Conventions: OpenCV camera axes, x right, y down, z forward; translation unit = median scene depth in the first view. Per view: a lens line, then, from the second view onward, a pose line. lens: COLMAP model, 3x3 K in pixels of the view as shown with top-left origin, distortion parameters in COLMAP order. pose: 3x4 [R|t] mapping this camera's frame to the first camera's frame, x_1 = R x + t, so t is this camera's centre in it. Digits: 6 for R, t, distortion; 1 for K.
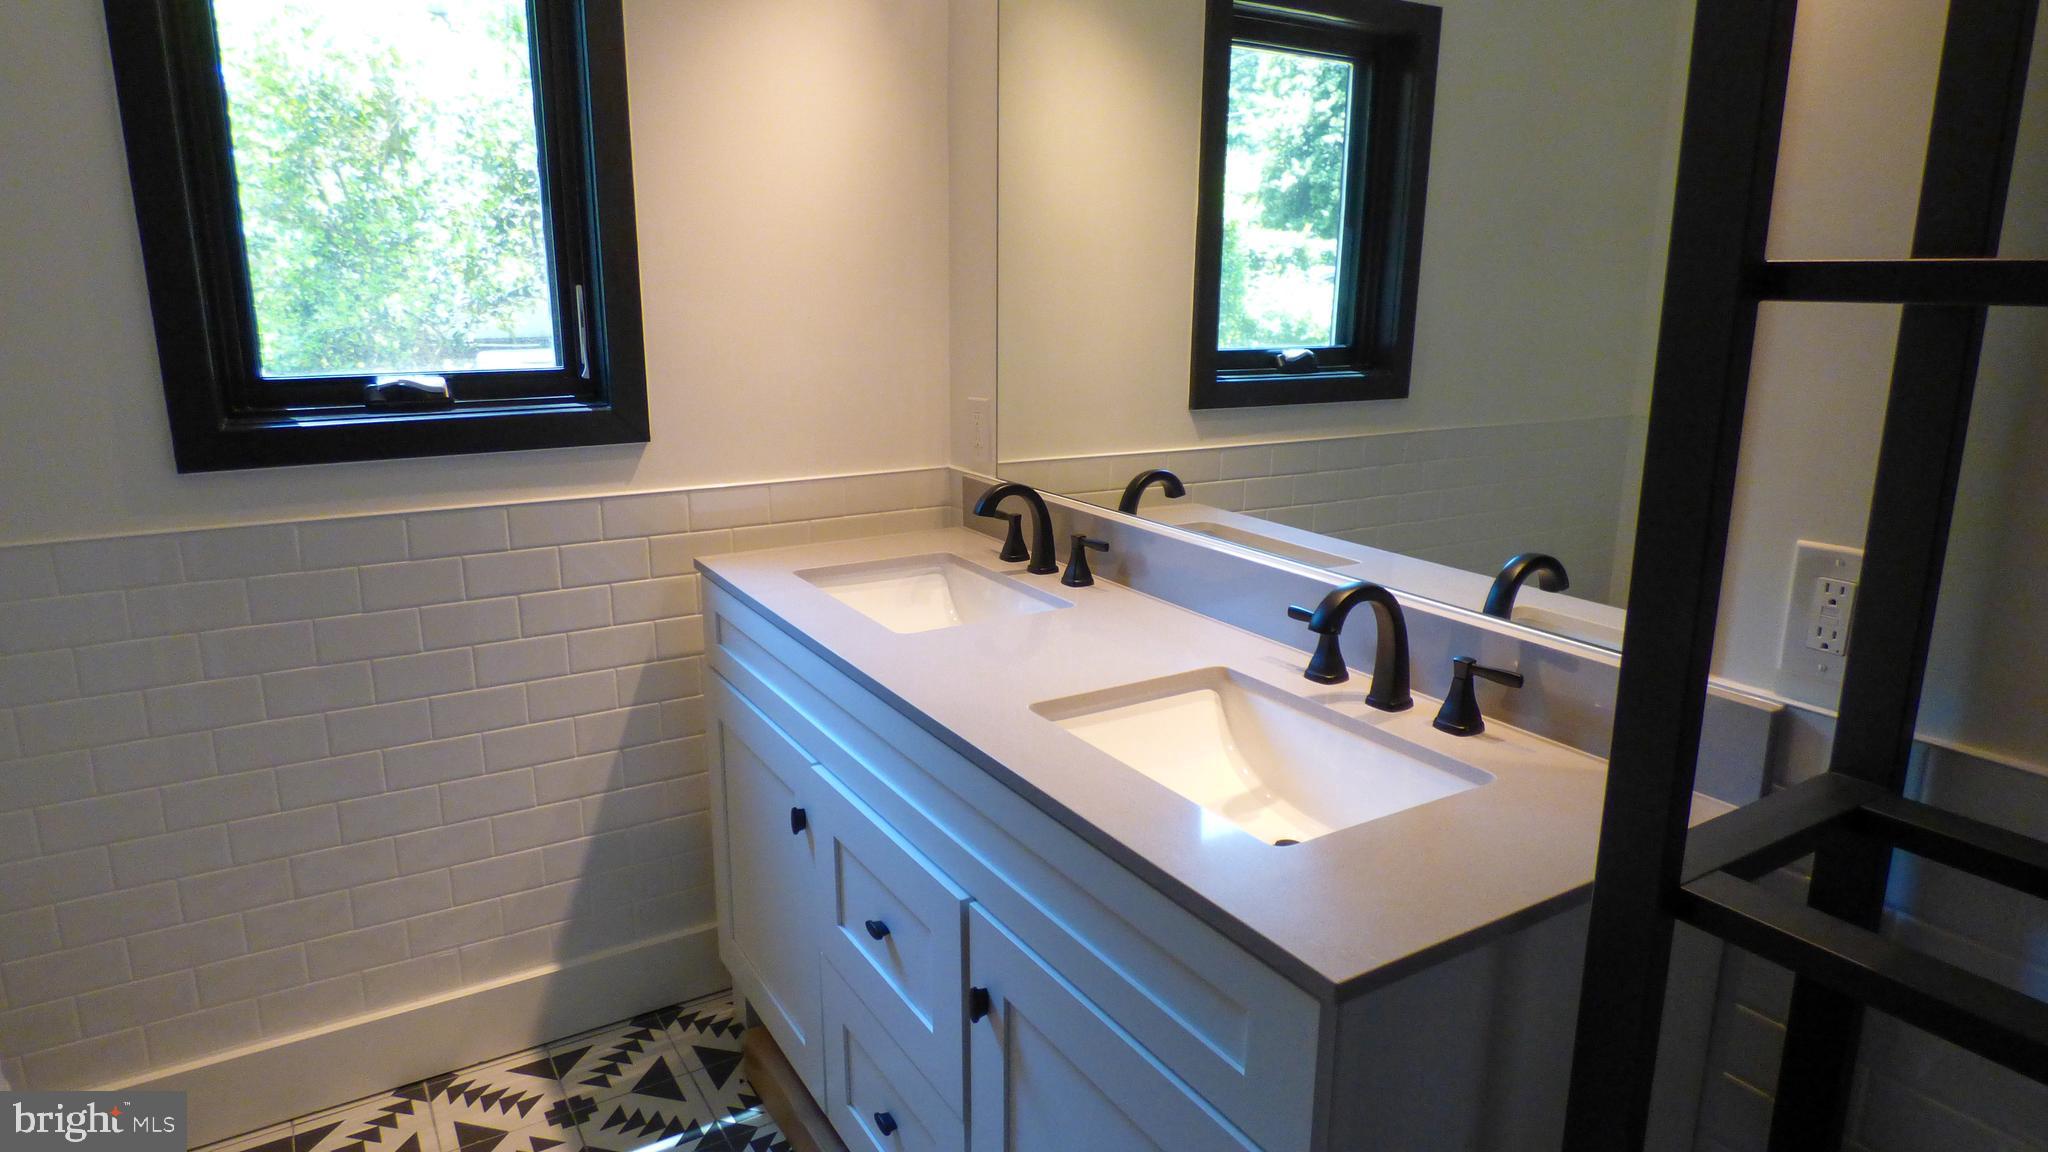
lens RADIAL K [[1221.8, 0, 1028.2], [0, 1221.8, 569.4], [0, 0, 1]] dist [-0.009810, -0.002023]
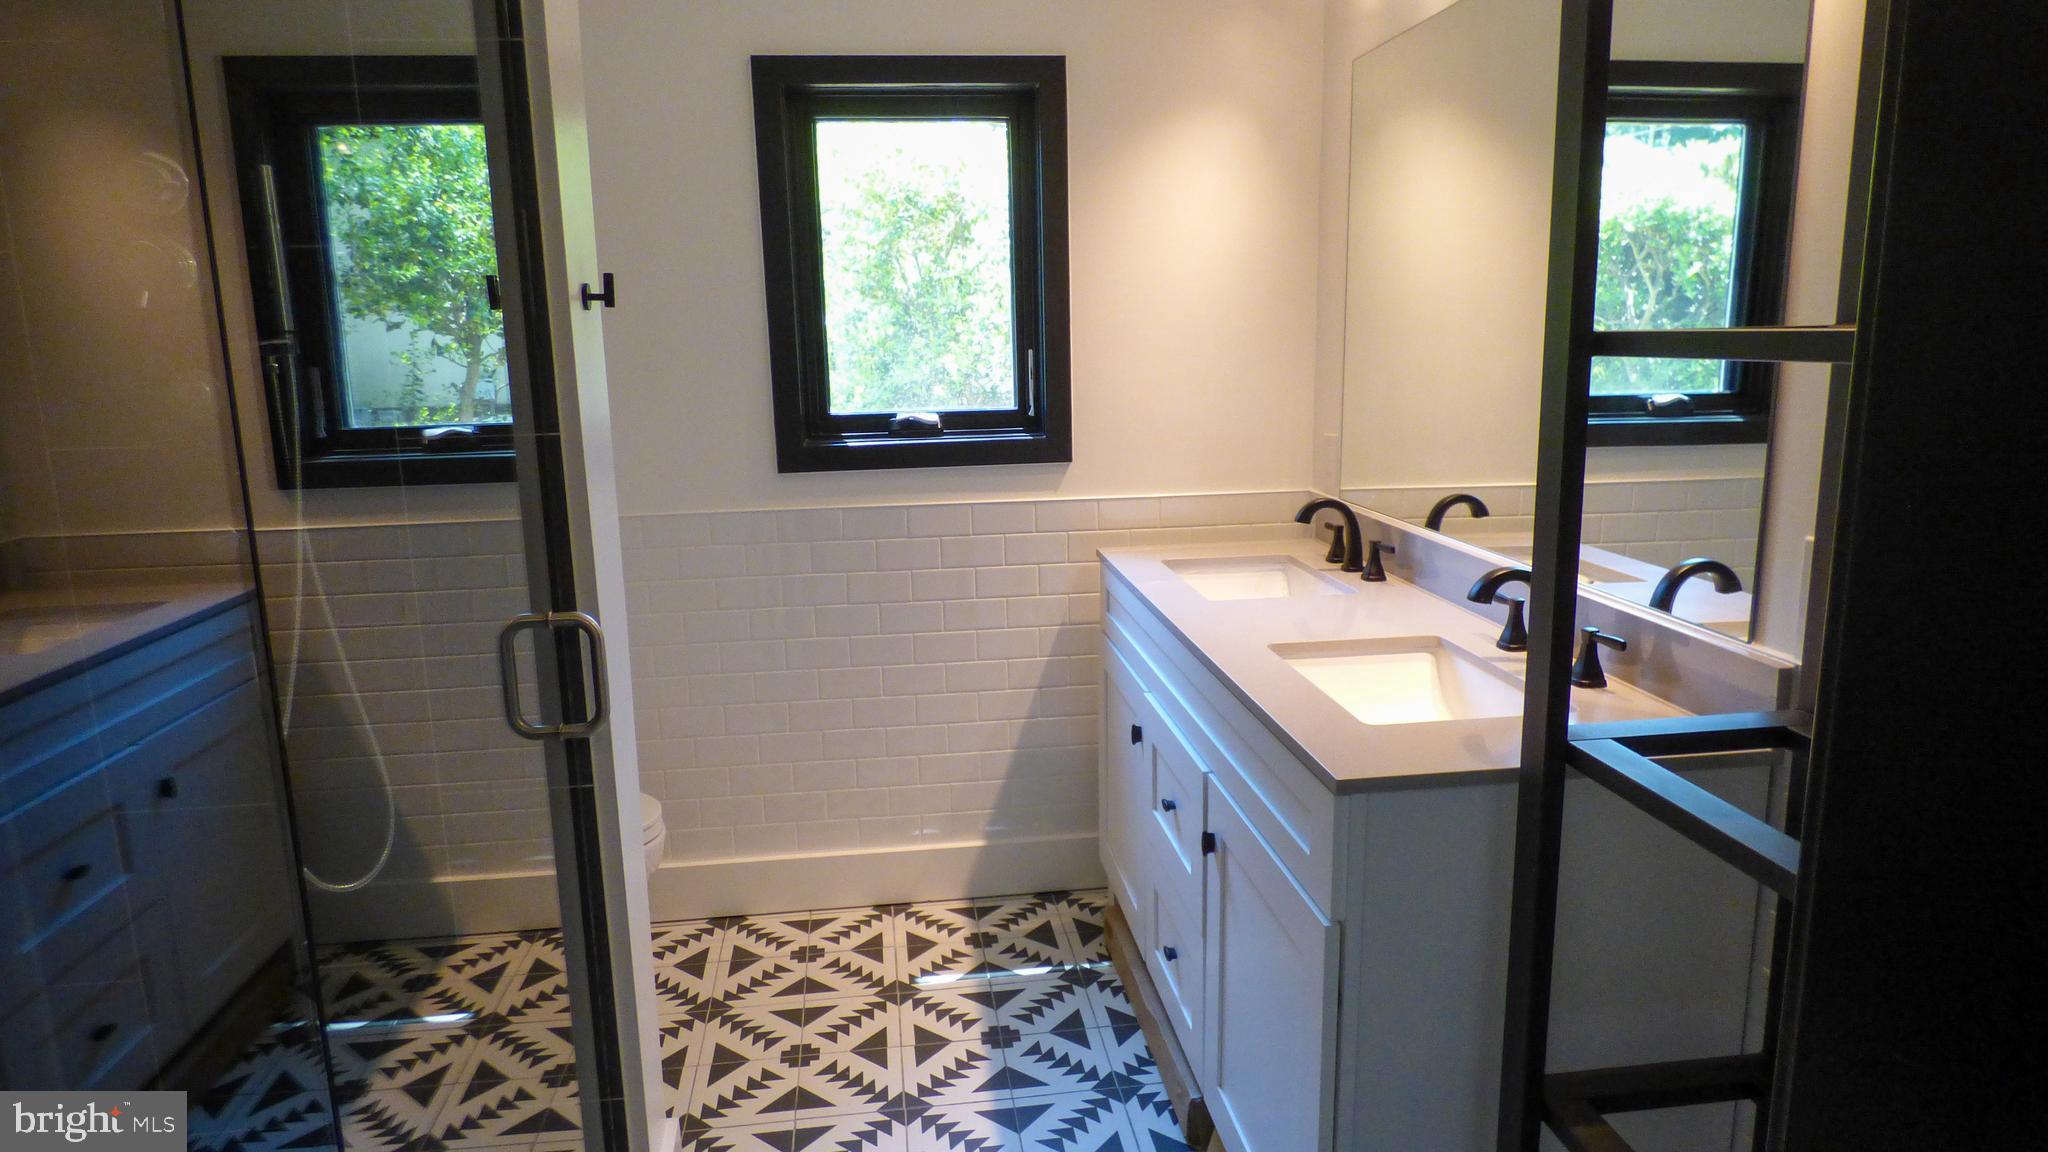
lens RADIAL K [[1221.8, 0, 1028.2], [0, 1221.8, 569.4], [0, 0, 1]] dist [-0.009810, -0.002023]
pose [[0.911843, 0.054061, -0.406963, 0.209144], [-0.070752, 0.997153, -0.026065, 0.053976], [0.404395, 0.052561, 0.913073, -0.261973]]
